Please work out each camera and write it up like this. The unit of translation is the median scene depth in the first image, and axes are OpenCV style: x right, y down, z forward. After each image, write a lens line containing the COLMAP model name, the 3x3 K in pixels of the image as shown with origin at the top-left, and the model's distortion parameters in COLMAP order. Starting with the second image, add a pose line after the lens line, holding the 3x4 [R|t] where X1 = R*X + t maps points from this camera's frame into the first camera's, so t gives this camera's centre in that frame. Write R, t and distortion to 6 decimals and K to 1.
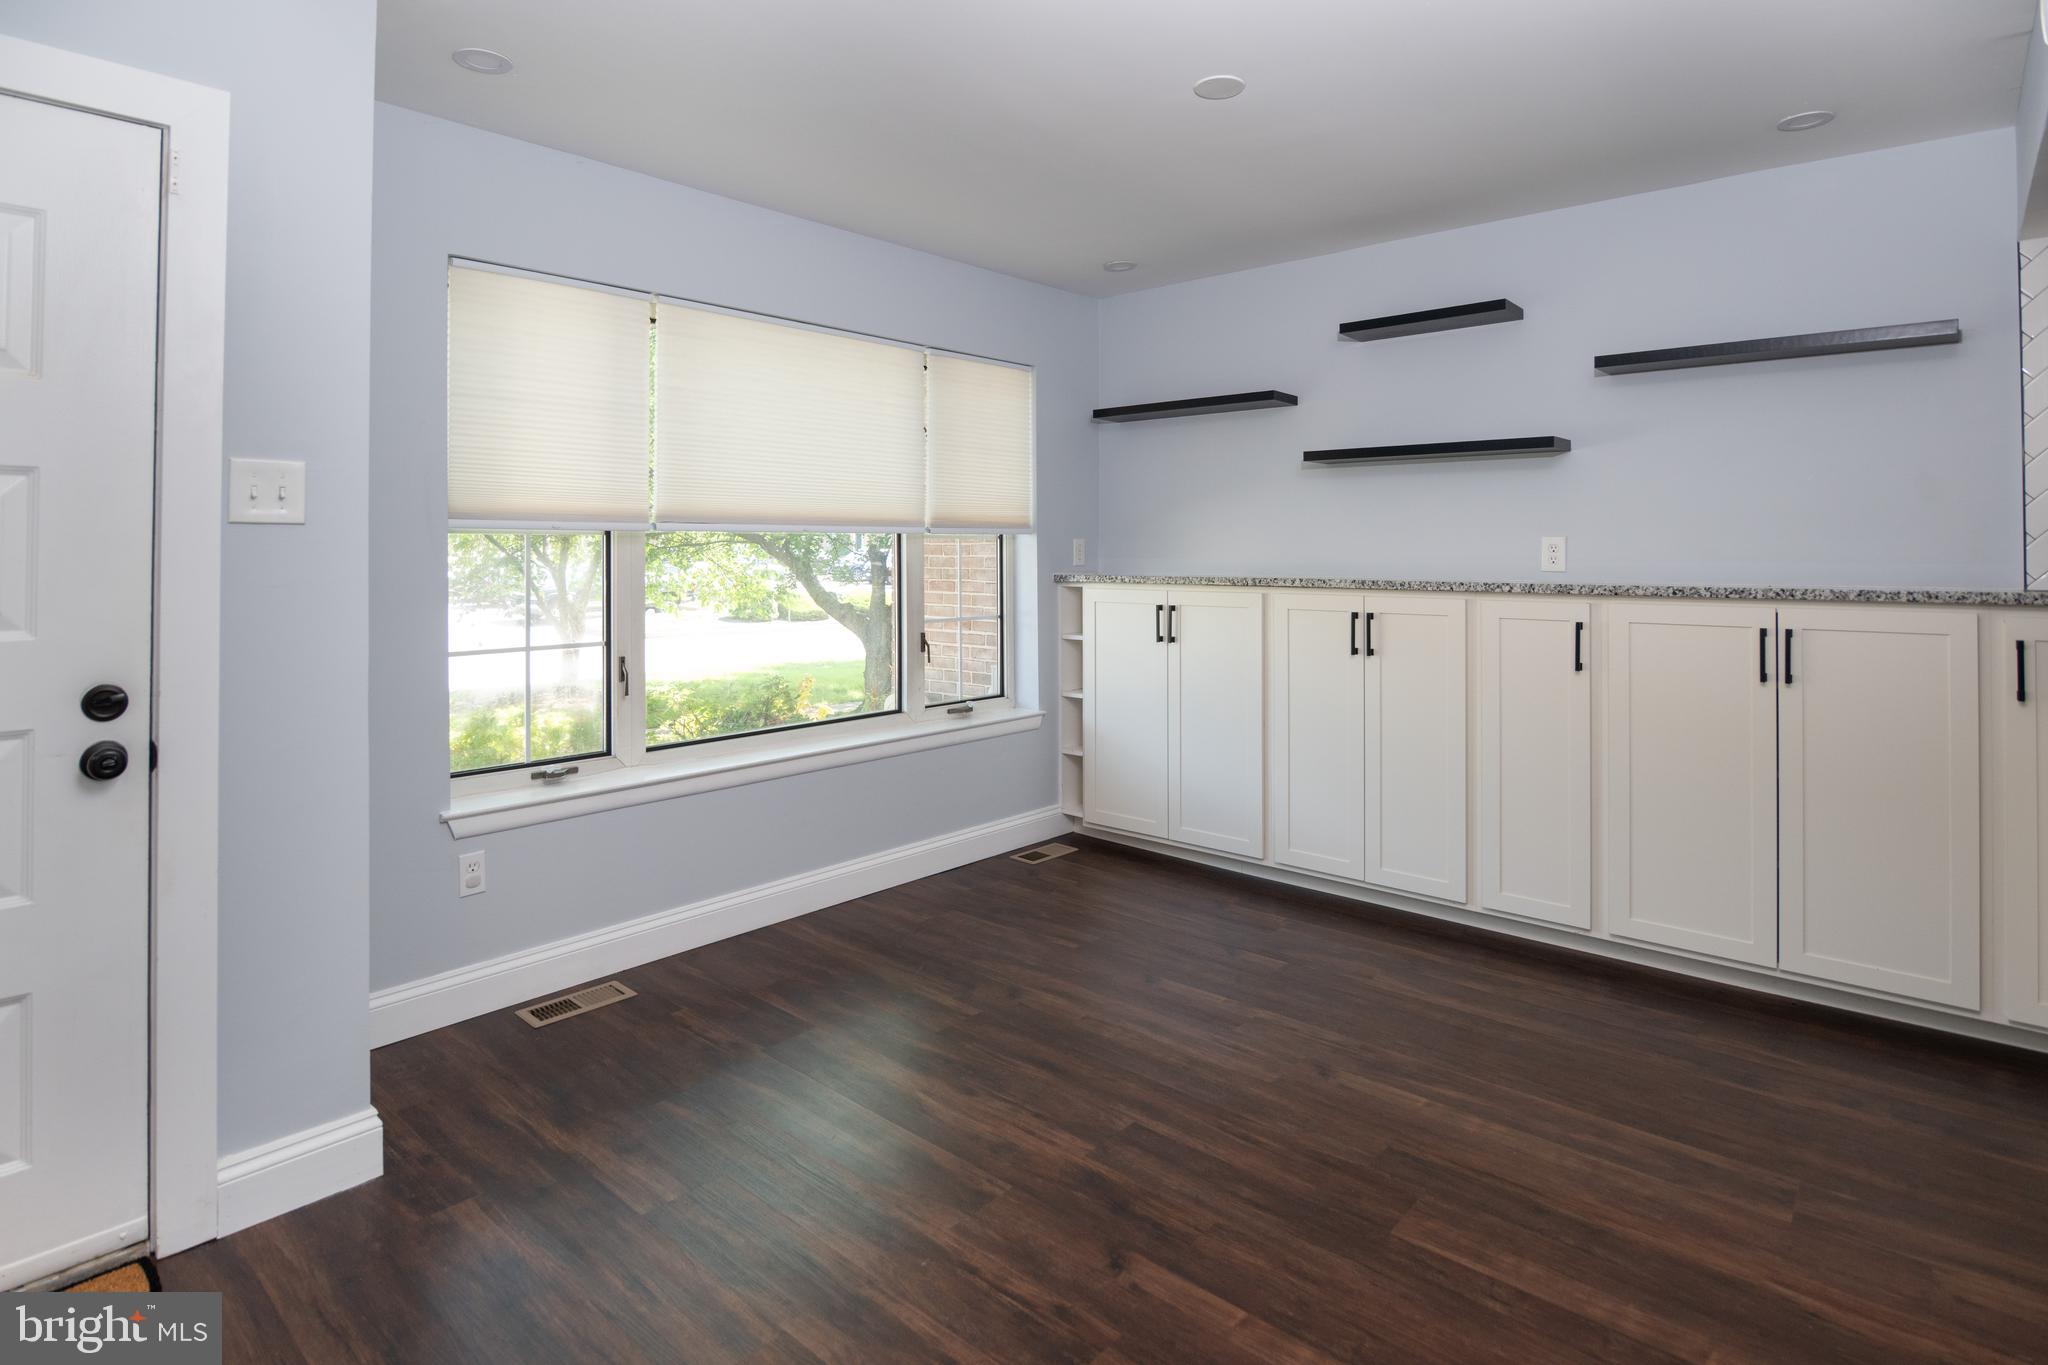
lens RADIAL K [[1033.8, 0, 1010.5], [0, 1033.8, 553.1], [0, 0, 1]] dist [-0.017438, 0.000565]
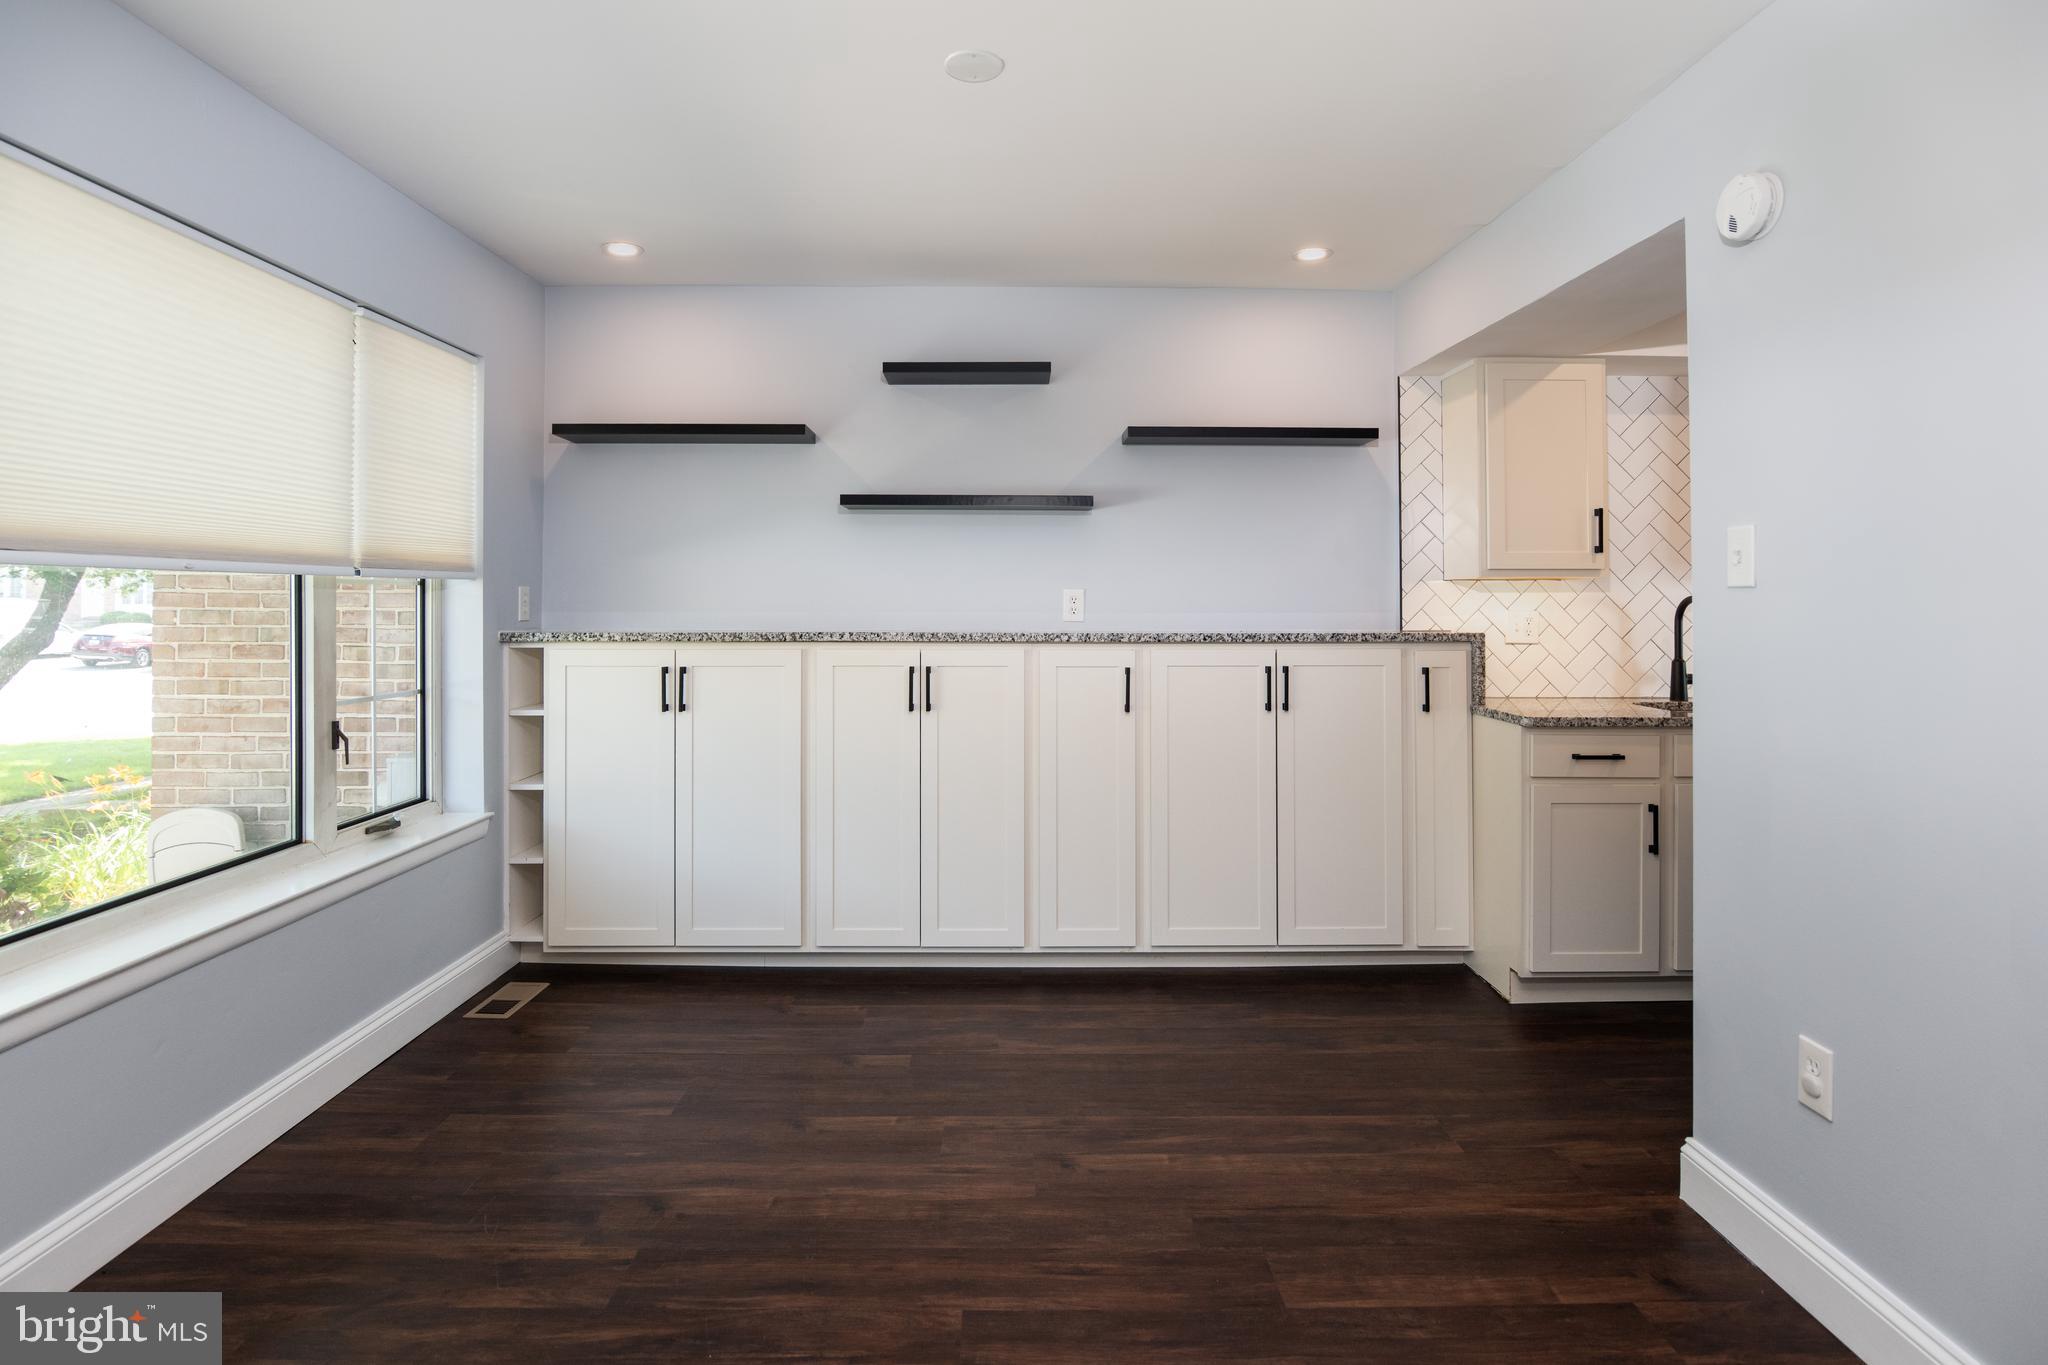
lens RADIAL K [[1033.8, 0, 1000.4], [0, 1033.8, 586.6], [0, 0, 1]] dist [-0.017438, 0.000565]
pose [[0.743812, 0.011926, 0.668283, -0.286406], [0.000672, 0.999827, -0.018590, 0.001562], [-0.668389, 0.014277, 0.743675, 0.269143]]
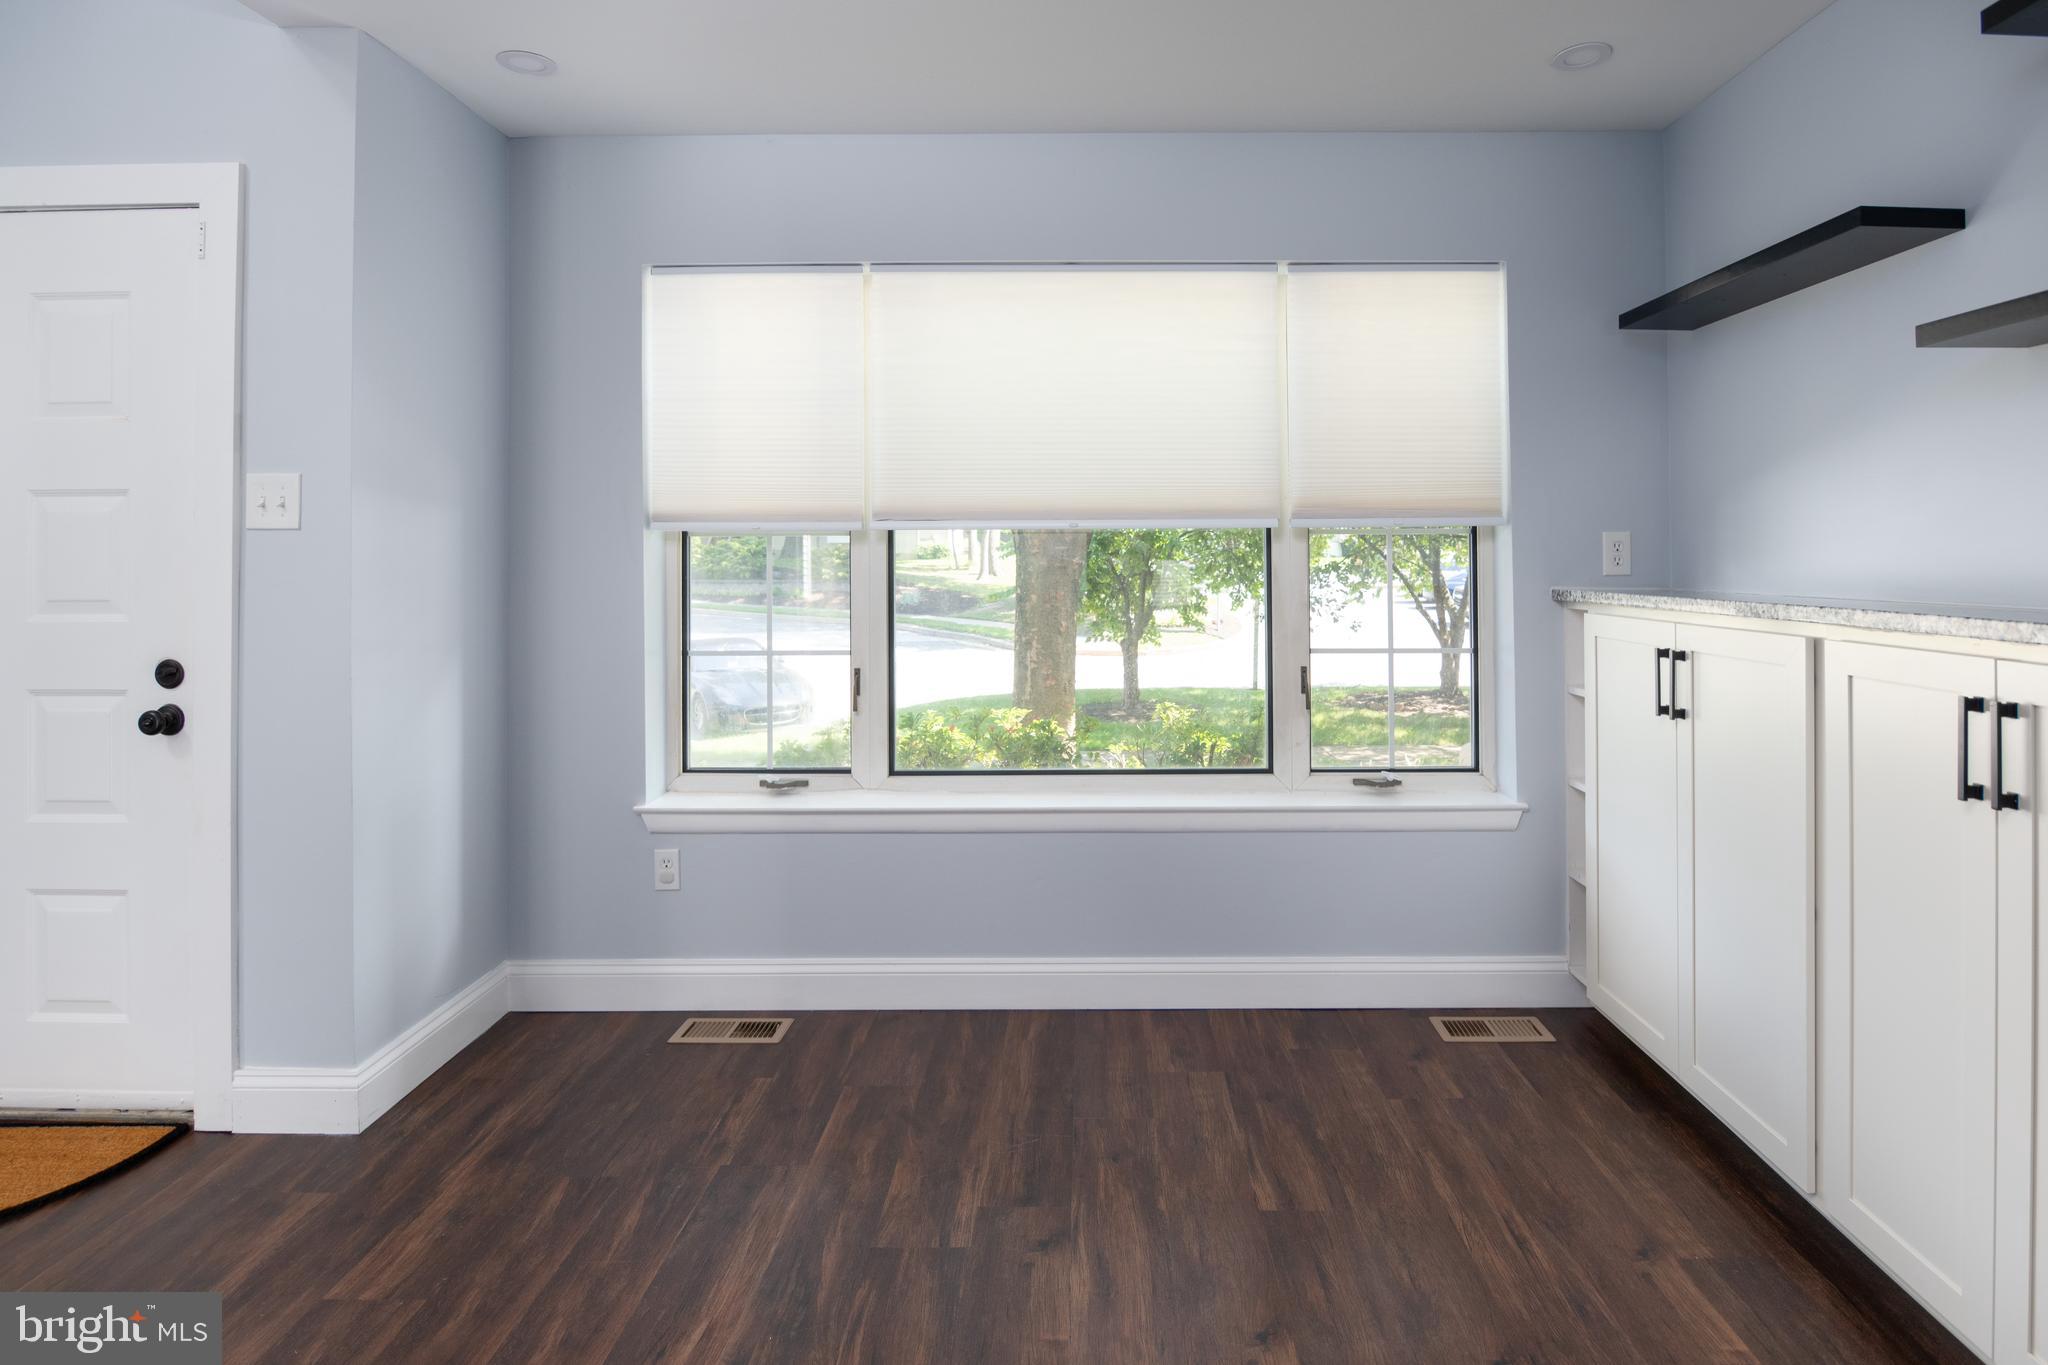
lens RADIAL K [[1033.8, 0, 1081.6], [0, 1033.8, 555.0], [0, 0, 1]] dist [-0.017438, 0.000565]
pose [[0.681223, -0.001939, -0.732074, 0.449841], [0.000732, 0.999998, -0.001967, 0.001977], [0.732076, 0.000804, 0.681223, 0.540613]]
